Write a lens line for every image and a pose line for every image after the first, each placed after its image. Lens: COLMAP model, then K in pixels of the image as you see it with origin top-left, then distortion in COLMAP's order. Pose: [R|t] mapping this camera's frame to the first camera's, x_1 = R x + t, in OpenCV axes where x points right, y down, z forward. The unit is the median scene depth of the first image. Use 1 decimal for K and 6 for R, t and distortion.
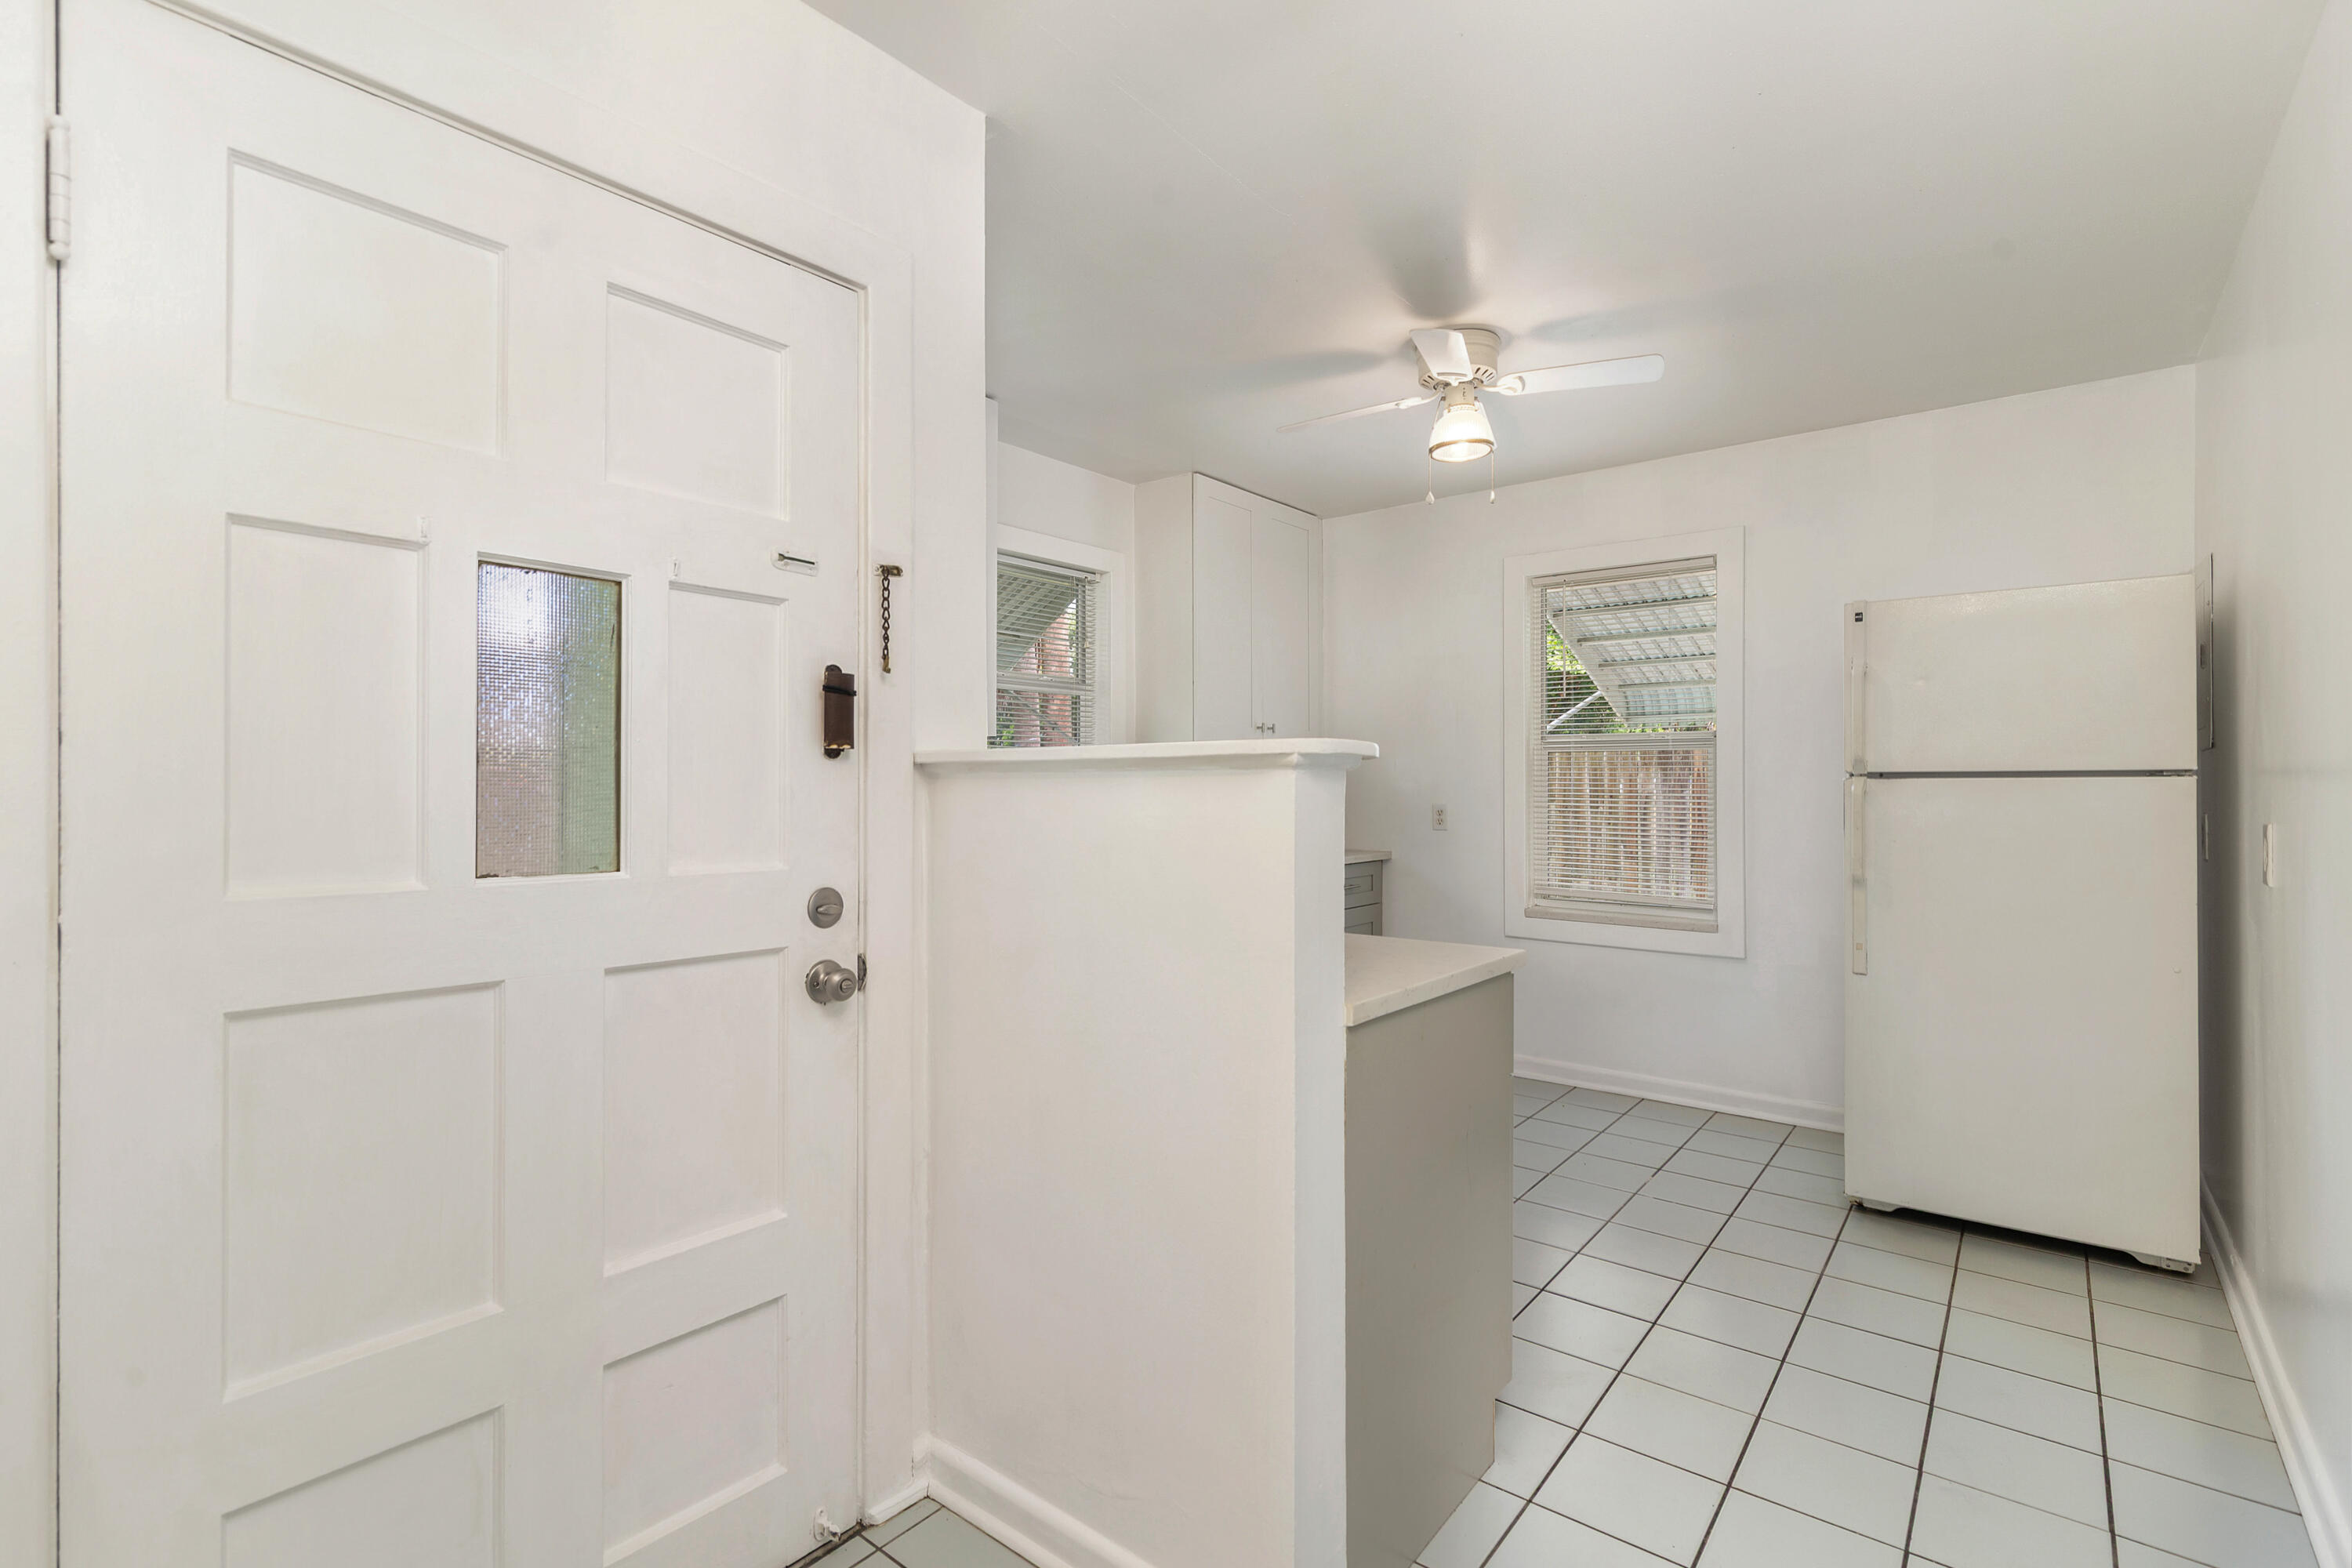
lens RADIAL K [[1082.1, 0, 1164.3], [0, 1082.1, 782.4], [0, 0, 1]] dist [-0.000985, -0.000712]
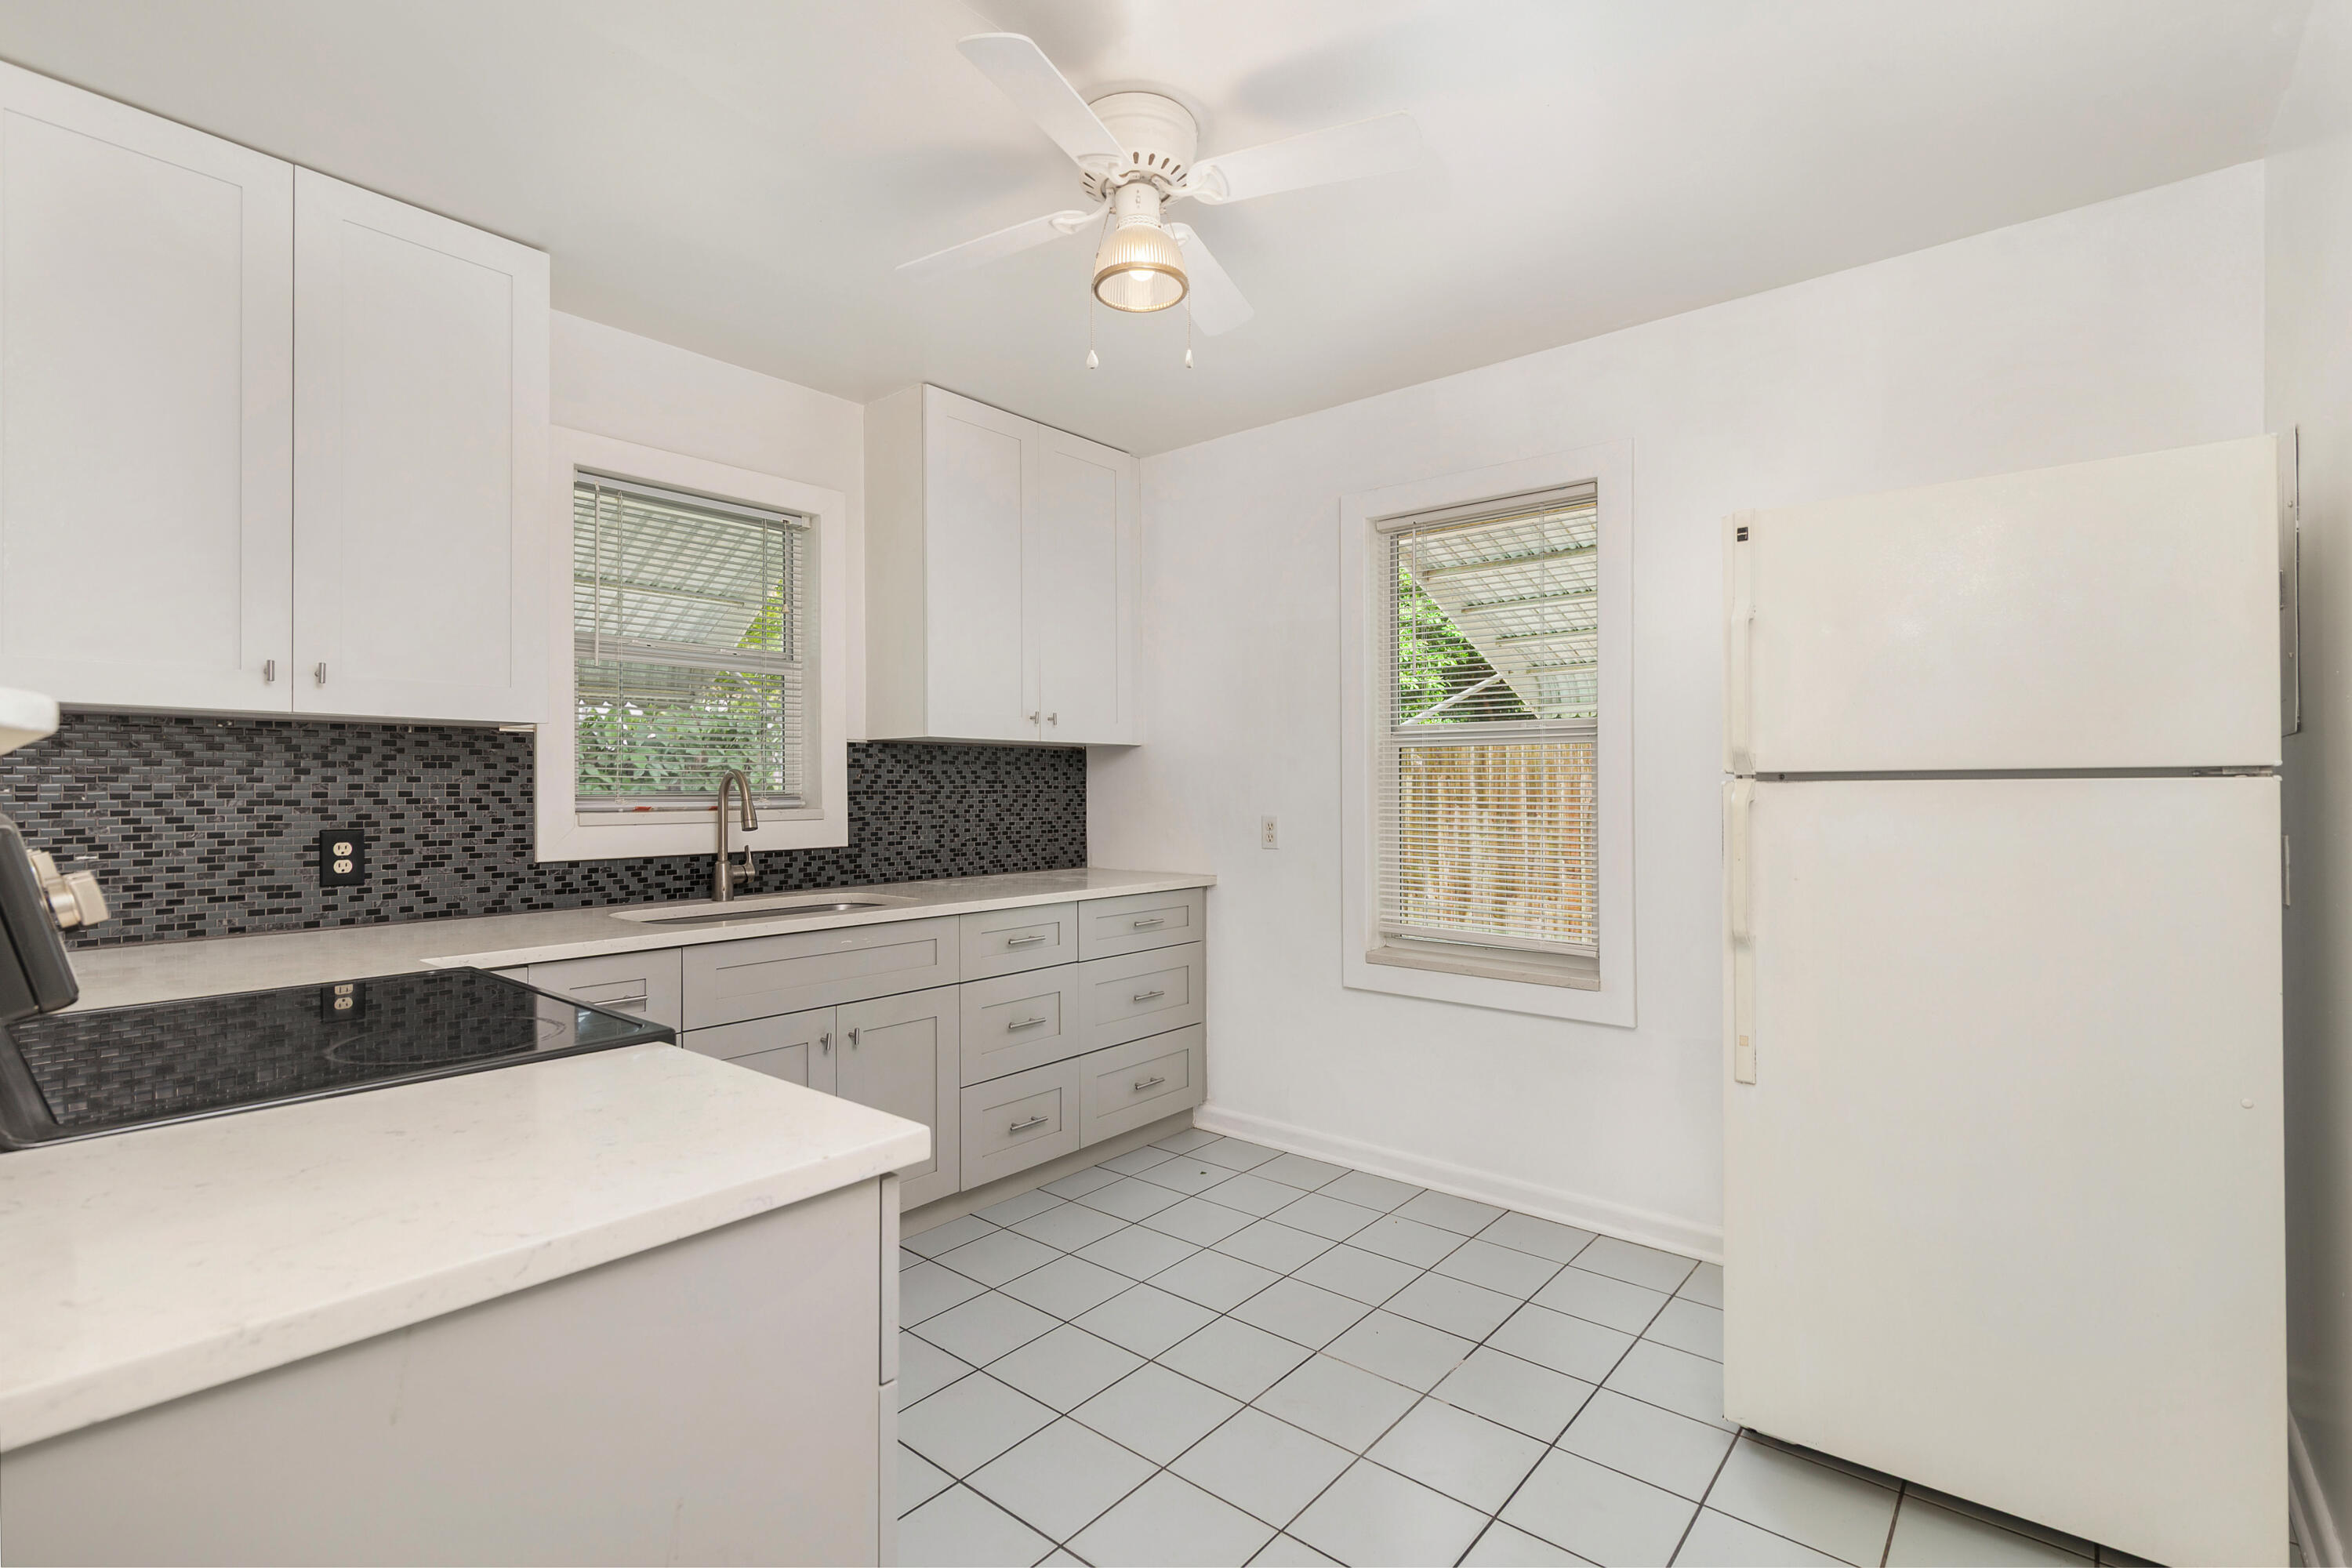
lens RADIAL K [[1077.5, 0, 1179.9], [0, 1077.5, 782.8], [0, 0, 1]] dist [0.001398, 0.000532]
pose [[0.999918, -0.002403, -0.012559, 0.228679], [0.002363, 0.999992, -0.003162, -0.001194], [0.012566, 0.003132, 0.999916, 0.254747]]
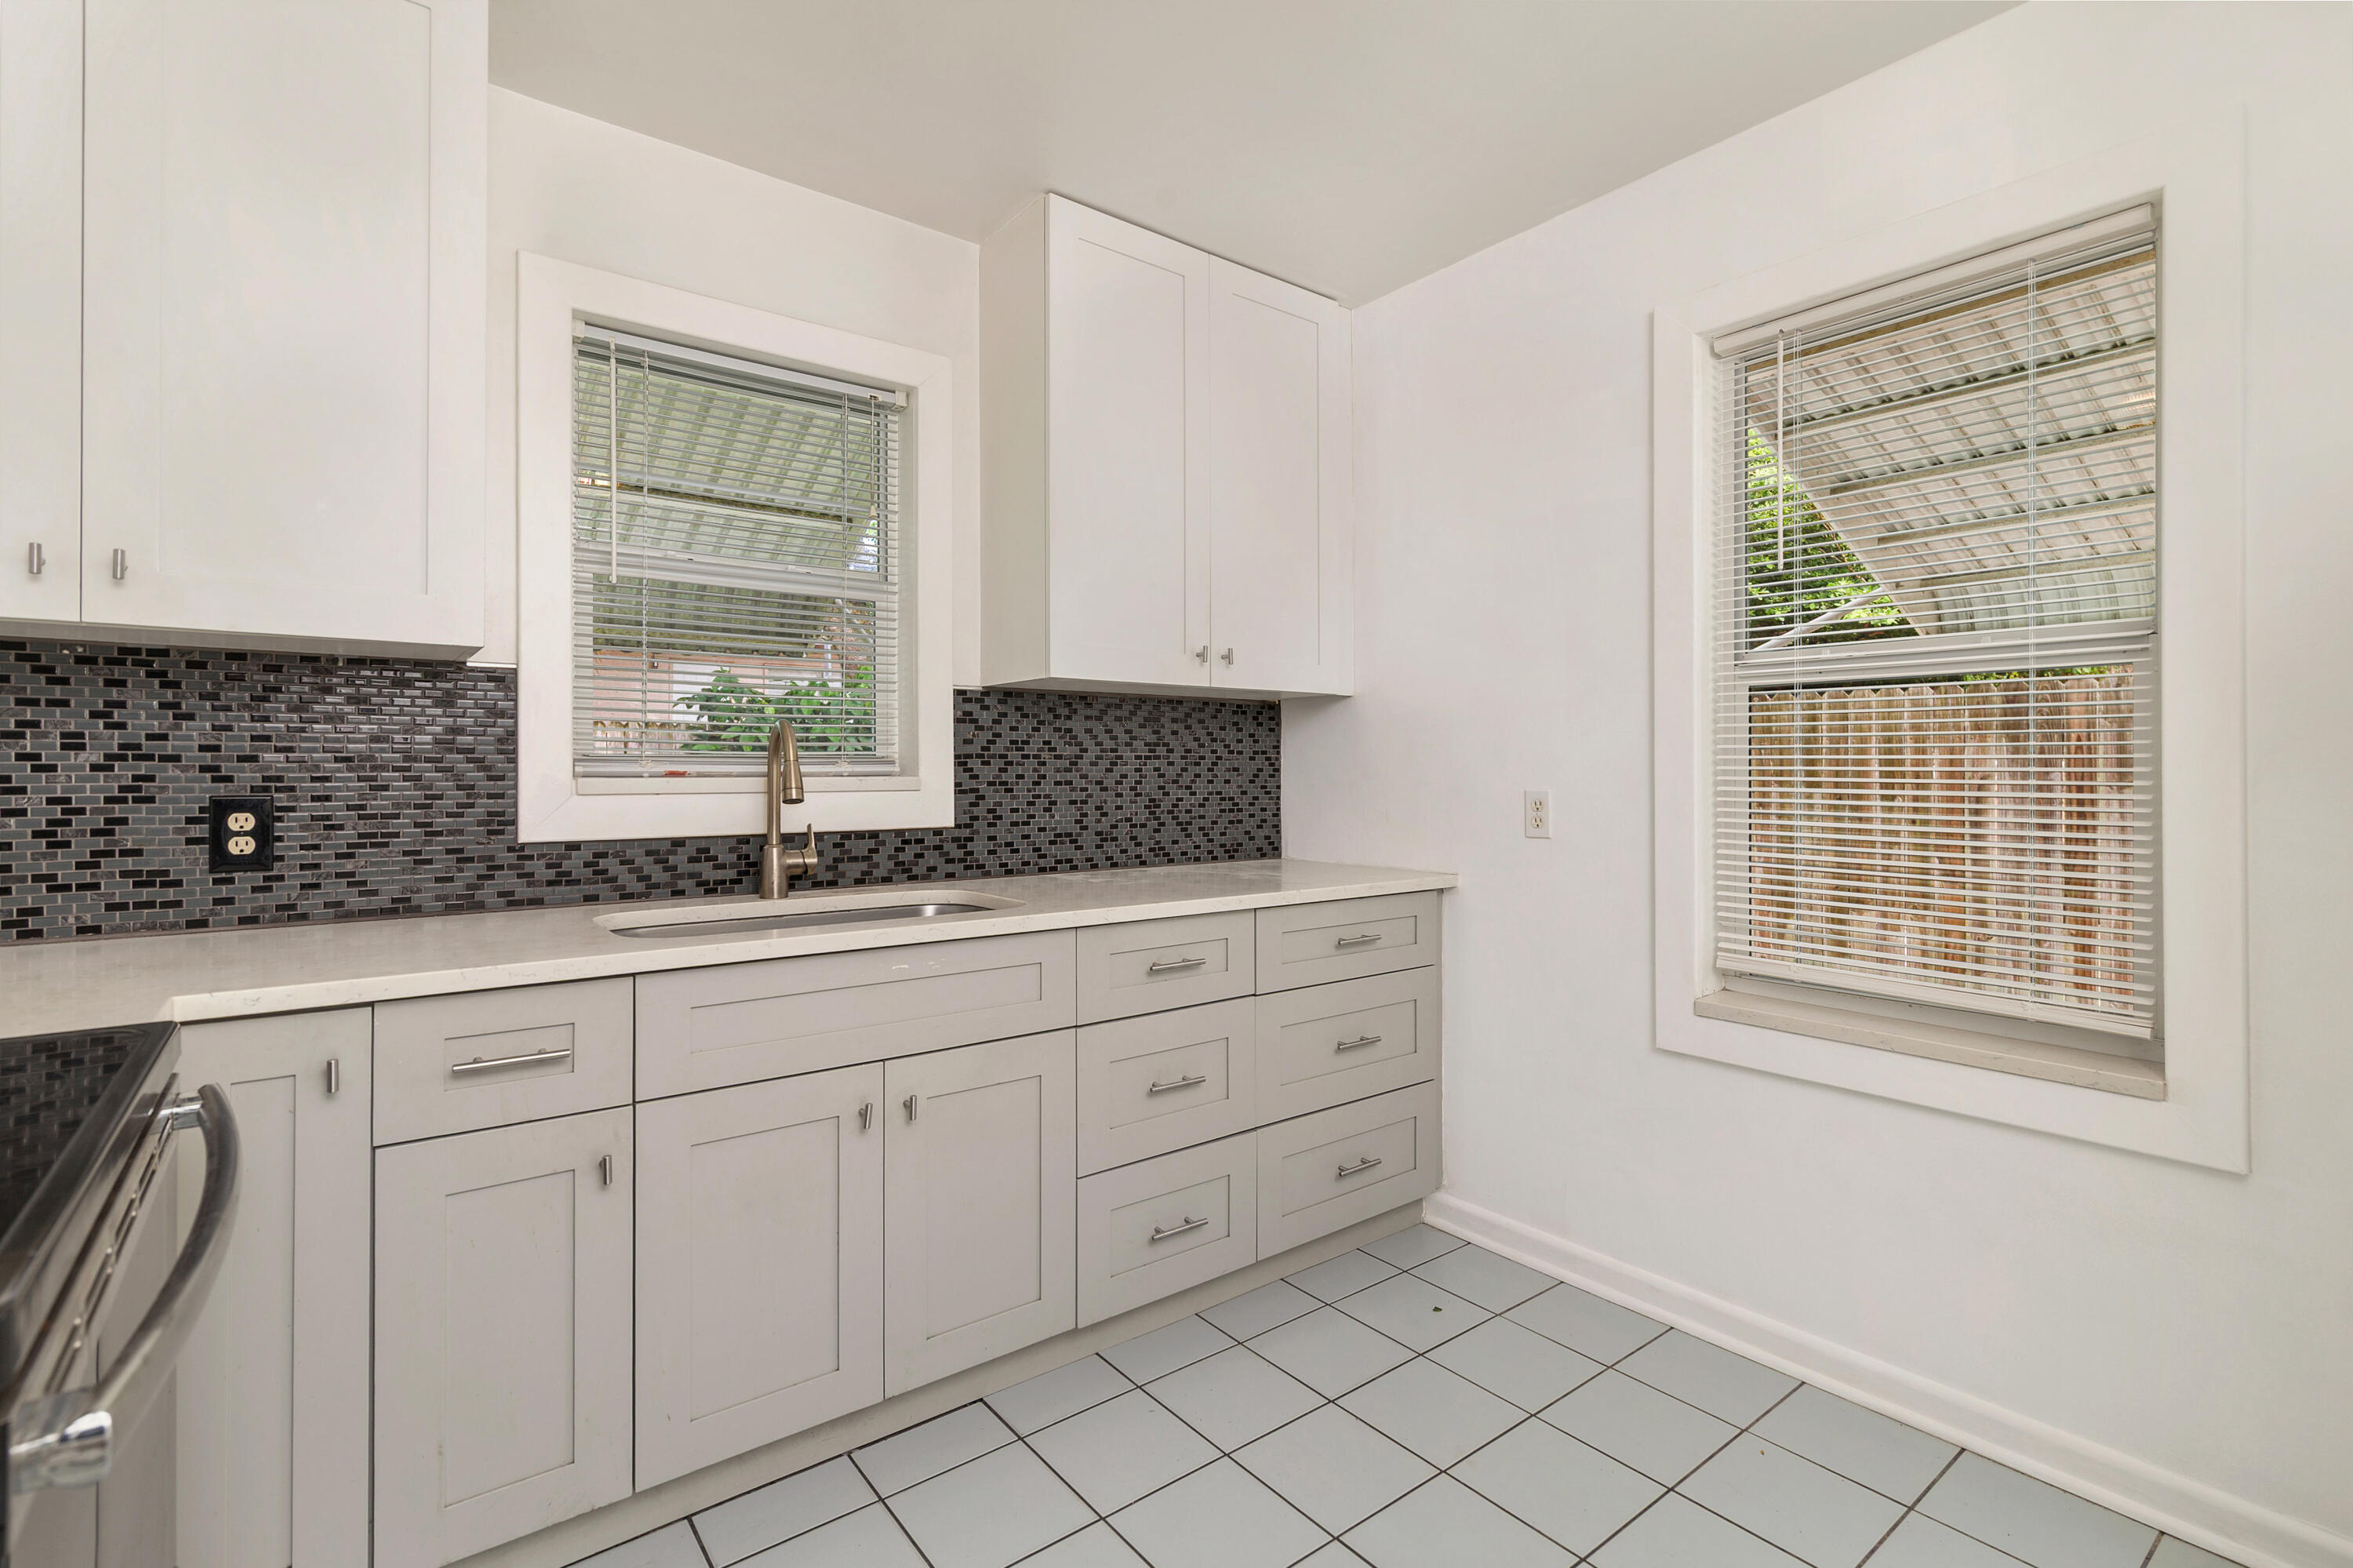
lens RADIAL K [[1078.0, 0, 1181.0], [0, 1078.0, 774.6], [0, 0, 1]] dist [0.001398, 0.000532]
pose [[0.975007, 0.000644, -0.222175, 0.230063], [0.000436, 0.999988, 0.004812, 0.011075], [0.222176, -0.004789, 0.974995, 0.499014]]
